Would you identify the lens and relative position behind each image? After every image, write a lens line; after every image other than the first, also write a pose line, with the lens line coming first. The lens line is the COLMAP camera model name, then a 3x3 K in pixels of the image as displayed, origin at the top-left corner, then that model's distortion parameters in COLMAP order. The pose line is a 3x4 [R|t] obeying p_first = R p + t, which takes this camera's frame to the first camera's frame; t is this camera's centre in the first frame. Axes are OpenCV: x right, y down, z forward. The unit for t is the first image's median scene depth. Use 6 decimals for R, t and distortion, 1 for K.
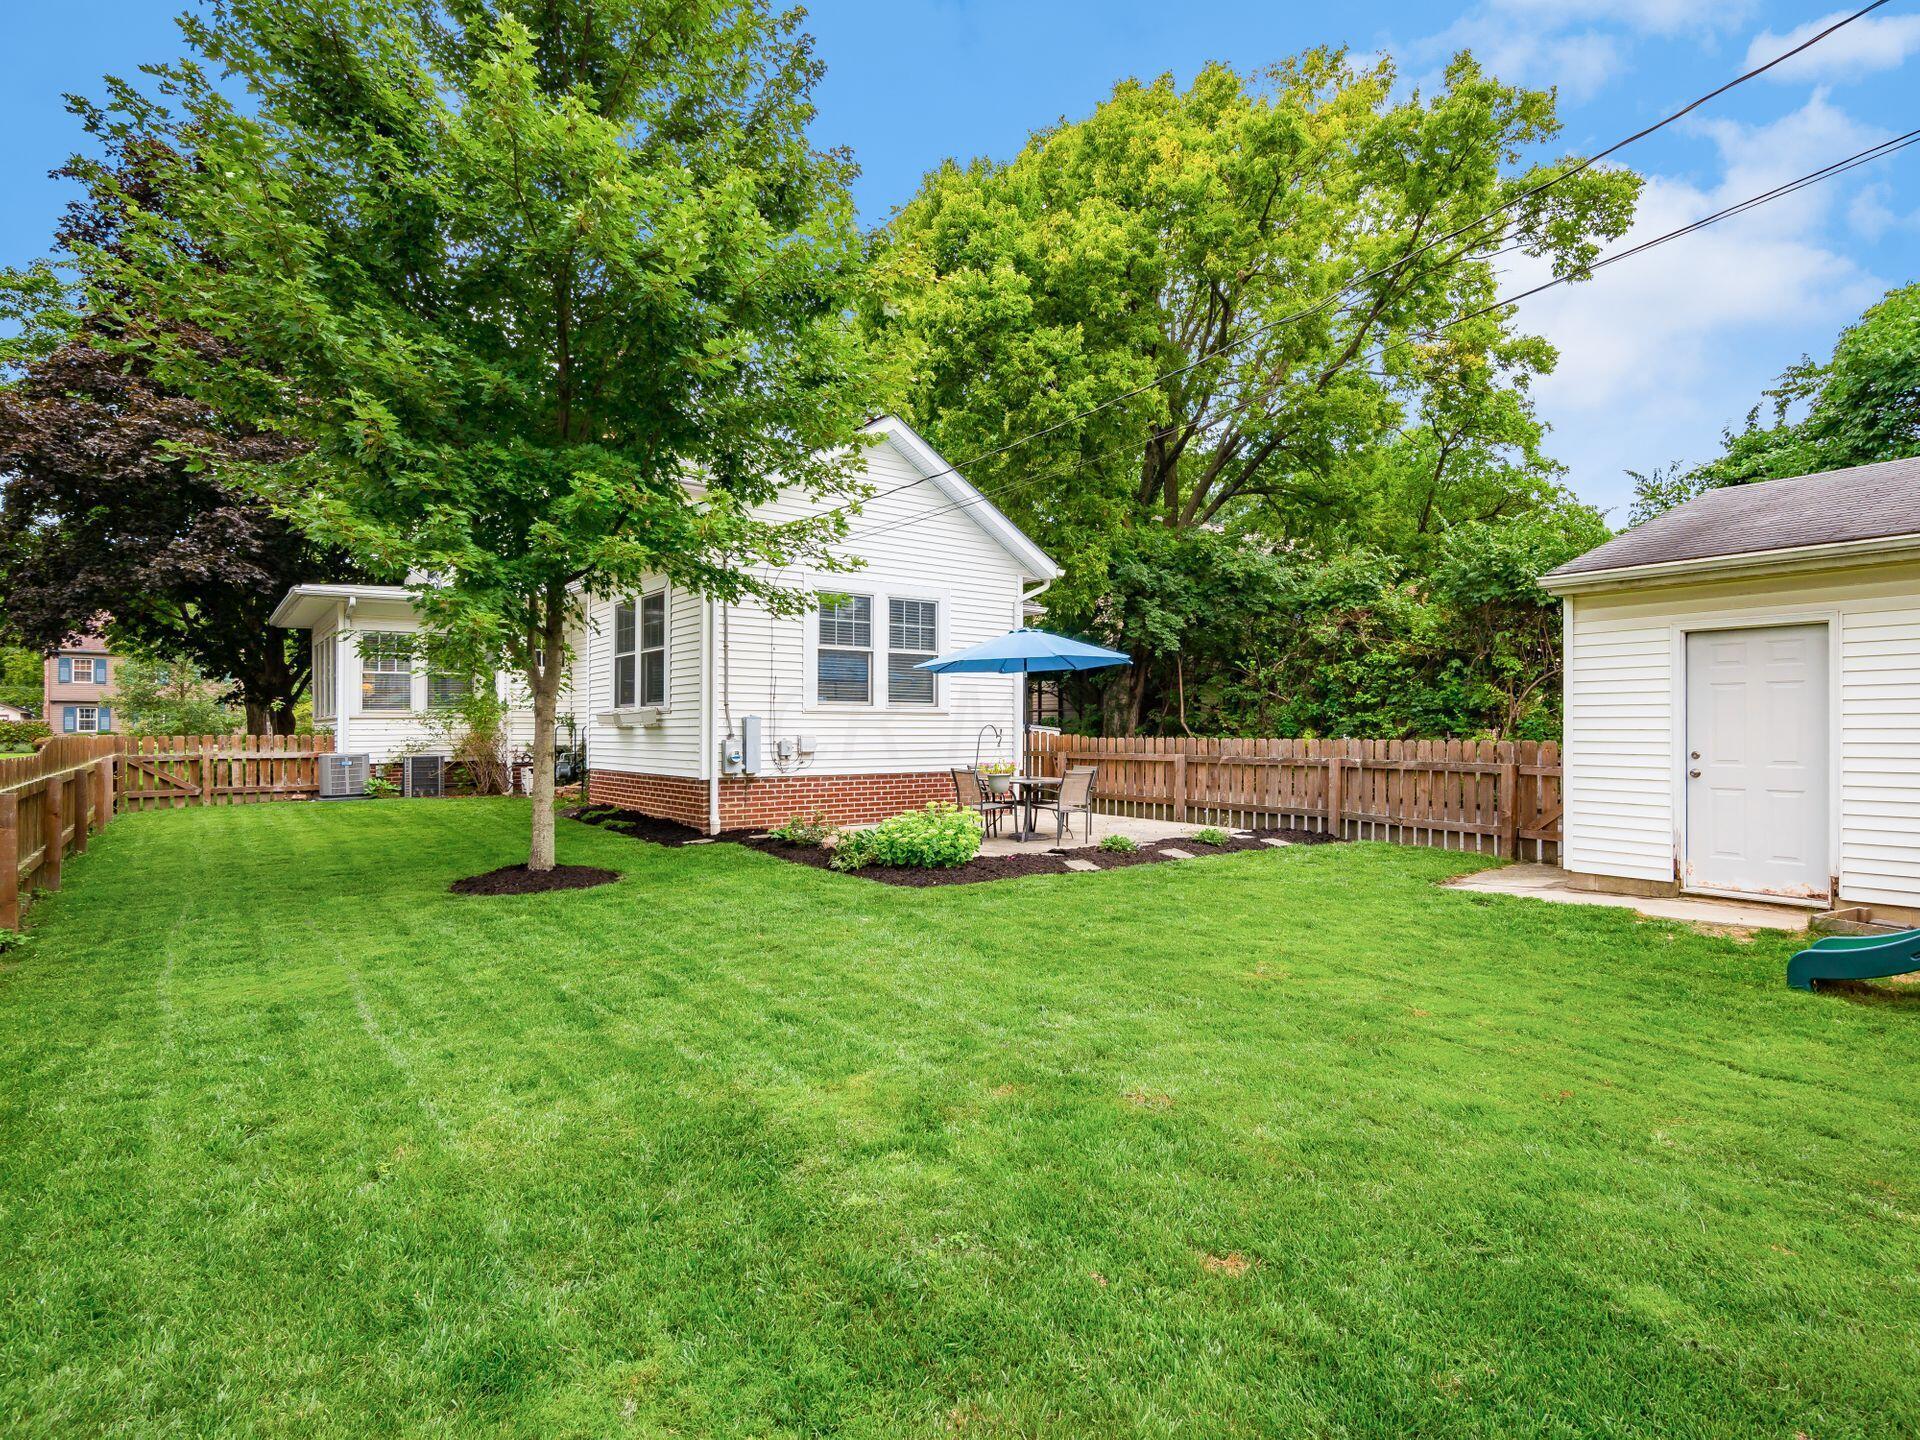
lens RADIAL K [[976.0, 0, 966.6], [0, 976.0, 713.9], [0, 0, 1]] dist [0.001876, -0.000153]
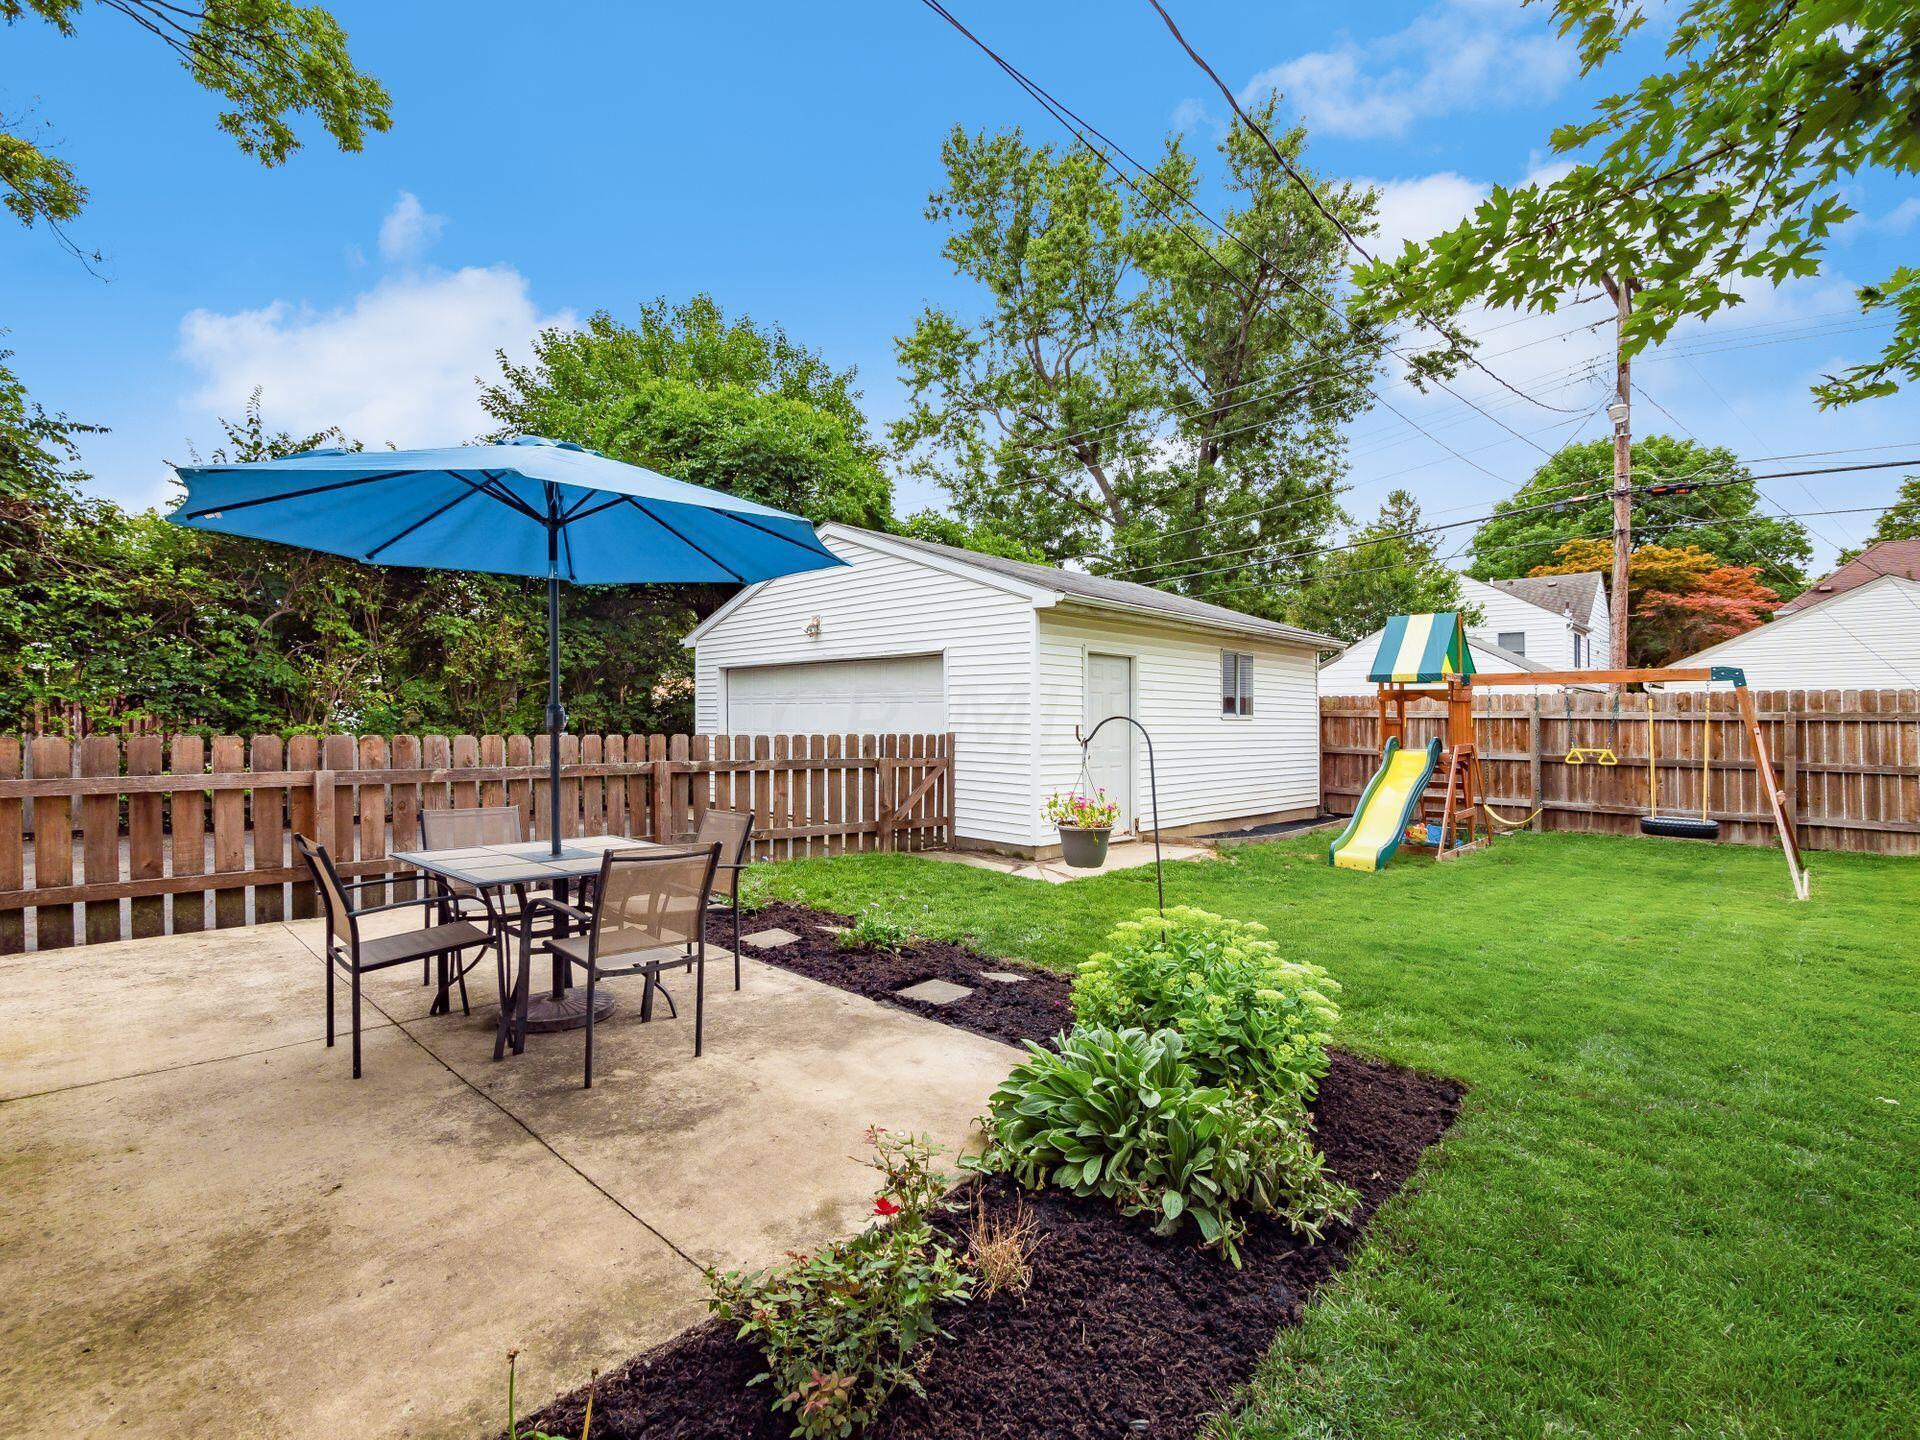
lens RADIAL K [[919.7, 0, 967.9], [0, 919.7, 707.7], [0, 0, 1]] dist [0.025394, -0.000245]
pose [[-0.139387, 0.015185, 0.990122, -0.263515], [-0.025649, 0.999492, -0.018940, 0.010714], [-0.989906, -0.028035, -0.138927, 0.699434]]
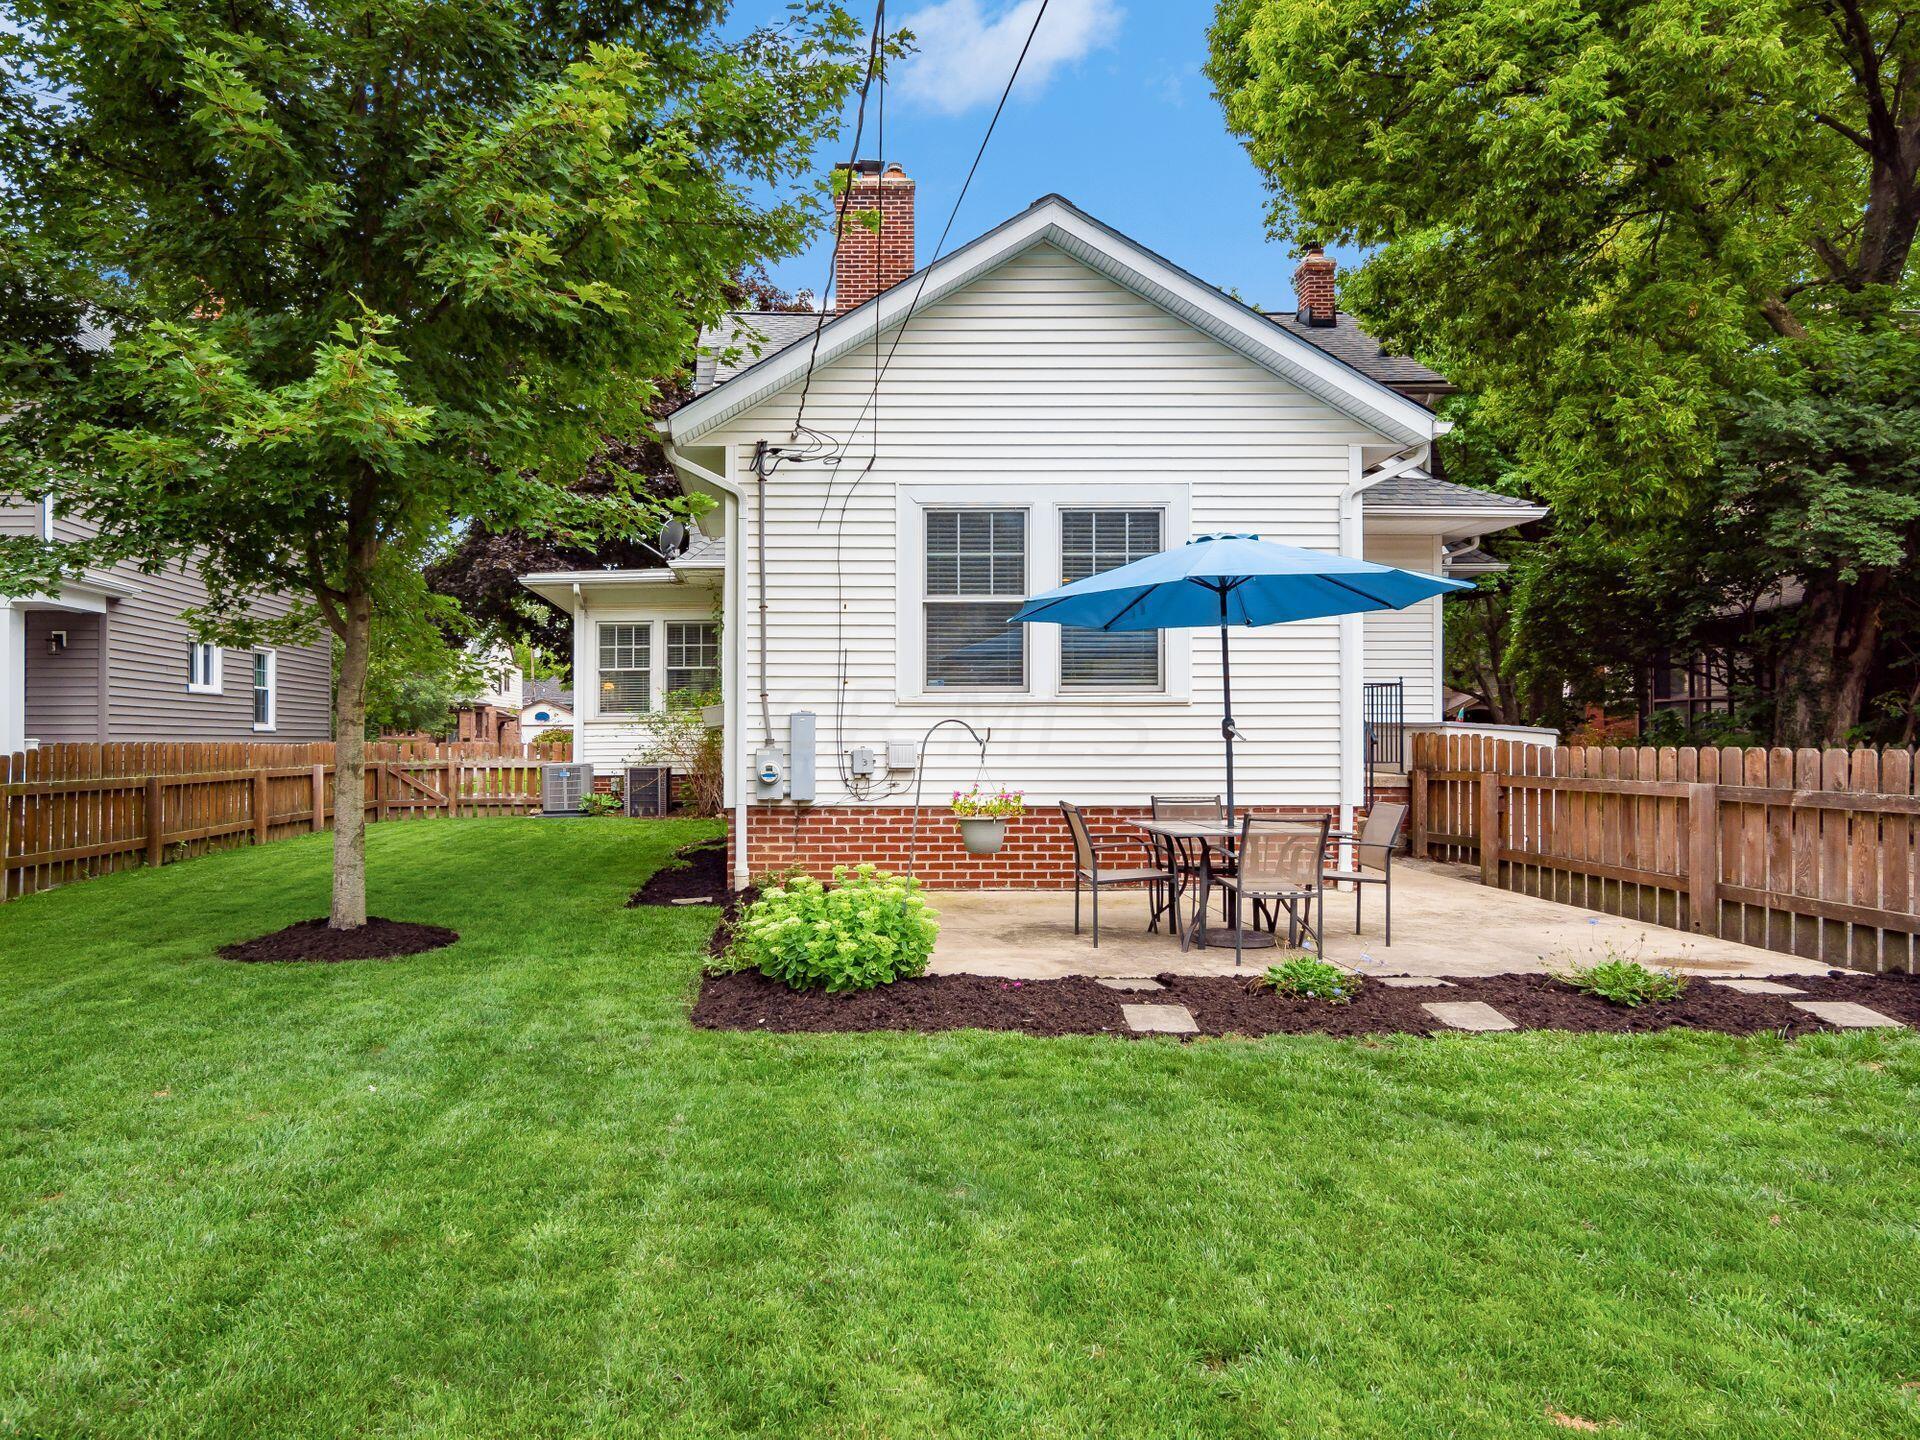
lens RADIAL K [[1230.4, 0, 809.6], [0, 1230.4, 706.9], [0, 0, 1]] dist [0.000097, -0.000446]
pose [[0.795634, -0.018013, -0.605509, 0.217292], [0.012622, 0.999834, -0.013158, 0.007704], [0.605646, 0.002826, 0.795729, 0.272779]]
